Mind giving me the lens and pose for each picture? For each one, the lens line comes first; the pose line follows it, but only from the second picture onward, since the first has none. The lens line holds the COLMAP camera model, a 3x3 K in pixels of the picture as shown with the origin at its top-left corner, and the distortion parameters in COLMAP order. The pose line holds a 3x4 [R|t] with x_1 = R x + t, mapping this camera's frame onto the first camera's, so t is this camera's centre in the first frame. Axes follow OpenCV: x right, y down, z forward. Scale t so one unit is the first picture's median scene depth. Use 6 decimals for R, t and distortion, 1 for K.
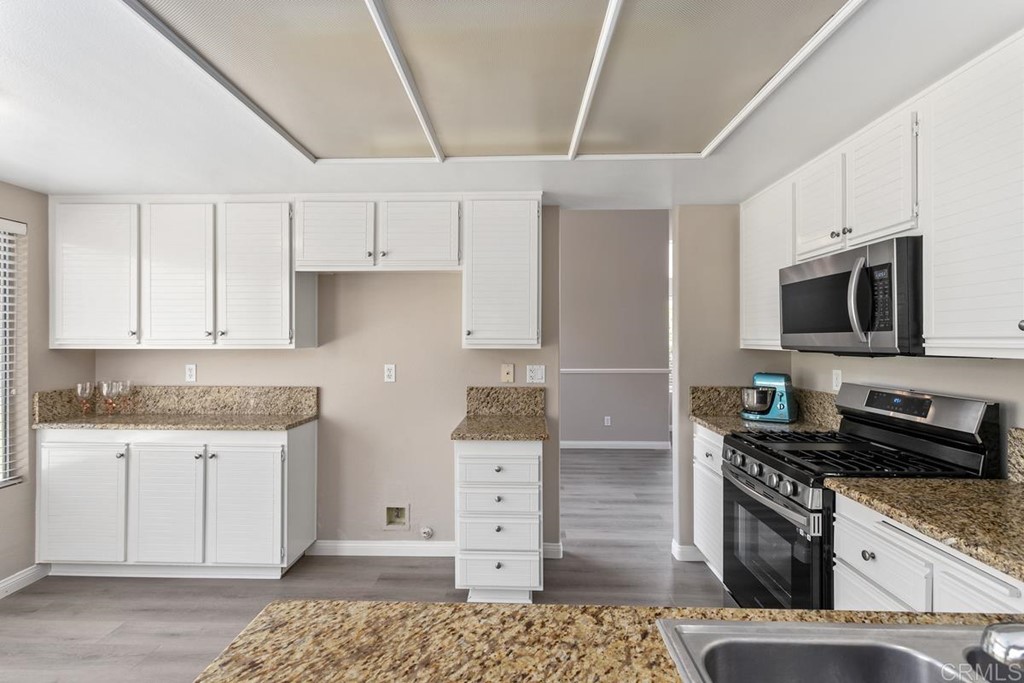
lens RADIAL K [[486.8, 0, 504.3], [0, 486.8, 336.9], [0, 0, 1]] dist [-0.000002, 0.002607]
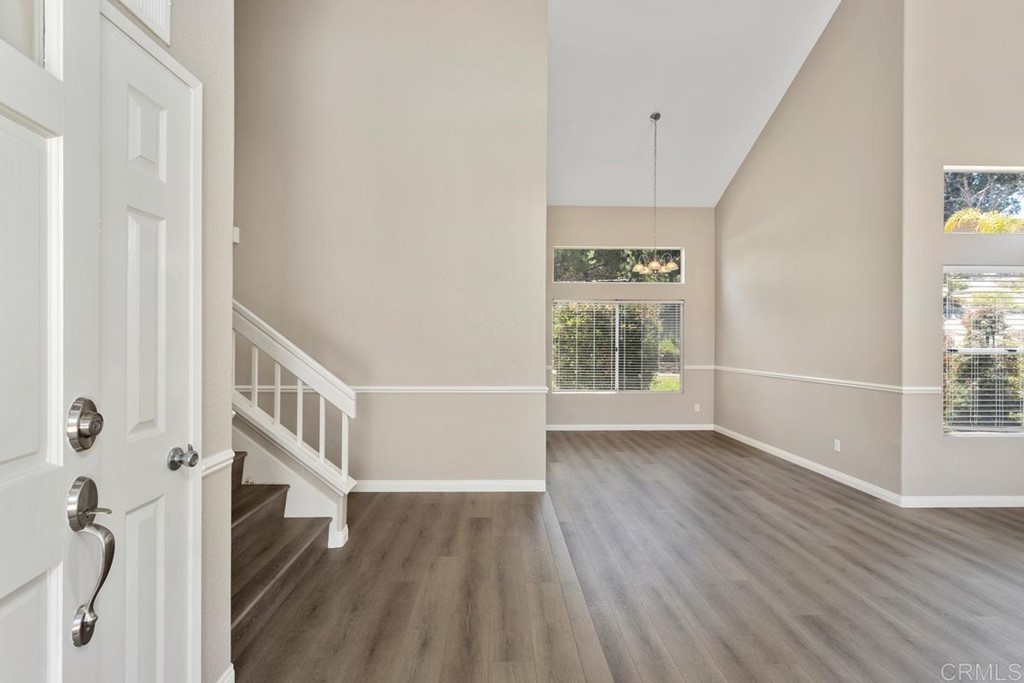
lens RADIAL K [[486.8, 0, 507.5], [0, 486.8, 340.7], [0, 0, 1]] dist [-0.000002, 0.002607]
pose [[0.062907, 0.002999, -0.998015, 2.087963], [0.002679, 0.999991, 0.003174, -0.000219], [0.998016, -0.002873, 0.062899, 0.902969]]
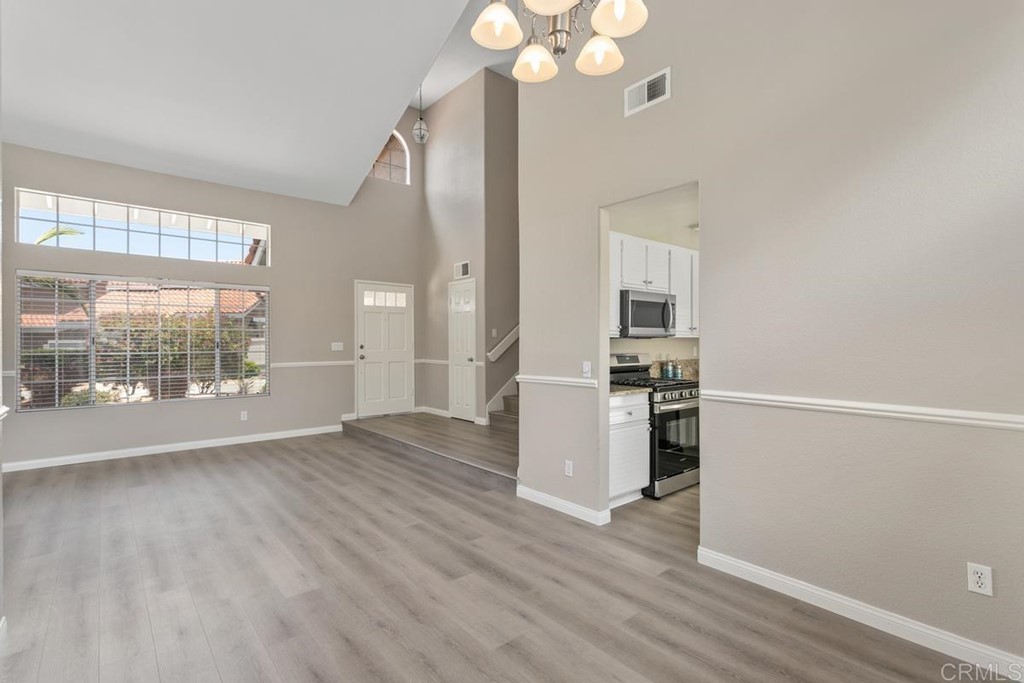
lens RADIAL K [[486.8, 0, 512.4], [0, 486.8, 340.4], [0, 0, 1]] dist [-0.000002, 0.002607]
pose [[-0.676036, 0.005092, 0.736851, -0.361121], [-0.002916, 0.999950, -0.009585, 0.049018], [-0.736863, -0.008629, -0.675987, 2.089290]]
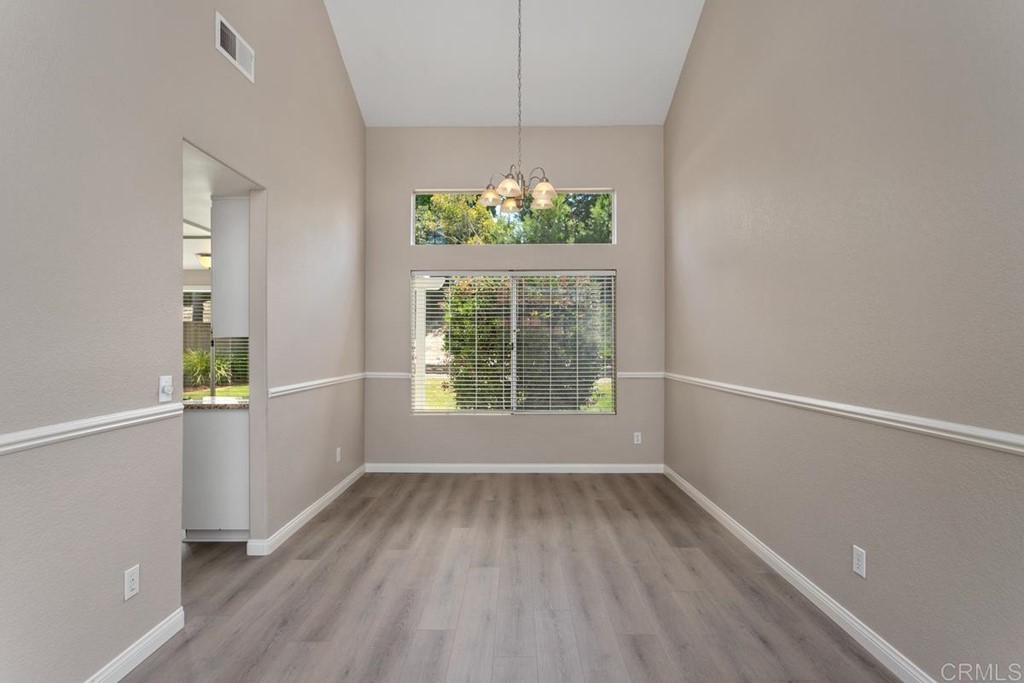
lens RADIAL K [[486.8, 0, 504.7], [0, 486.8, 341.3], [0, 0, 1]] dist [-0.000002, 0.002607]
pose [[0.014363, -0.004594, -0.999886, 1.183382], [0.009473, 0.999945, -0.004459, 0.044464], [0.999852, -0.009408, 0.014406, 1.622831]]
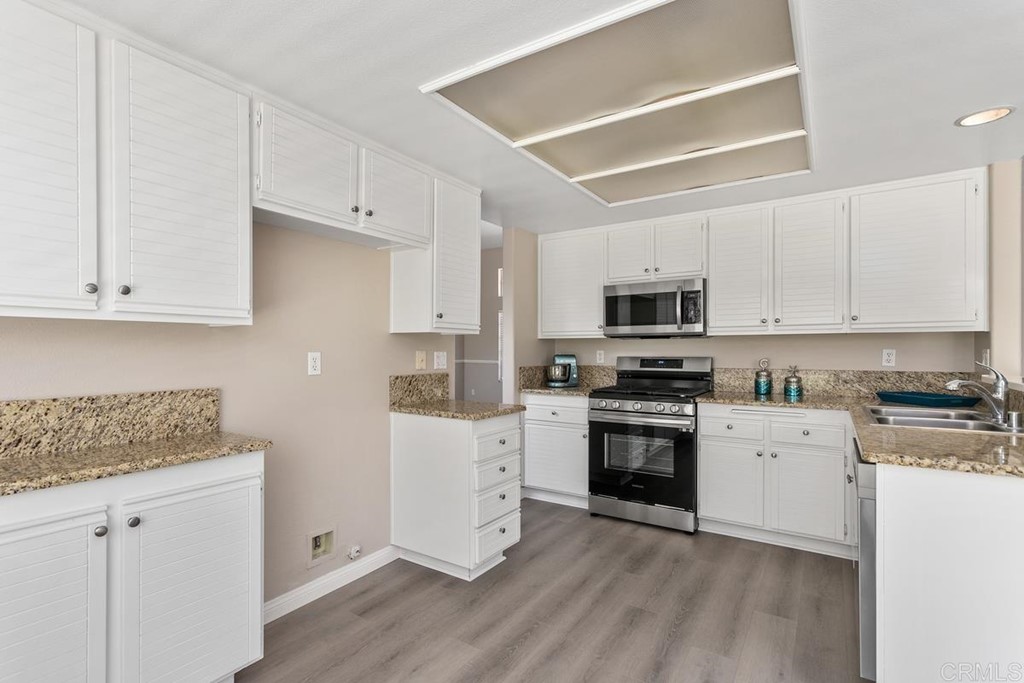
lens RADIAL K [[486.8, 0, 507.9], [0, 486.8, 349.2], [0, 0, 1]] dist [-0.000002, 0.002607]
pose [[0.521955, -0.001431, 0.852972, -0.806894], [-0.003010, 0.999989, 0.003520, 0.052711], [-0.852967, -0.004404, 0.521945, 0.367256]]
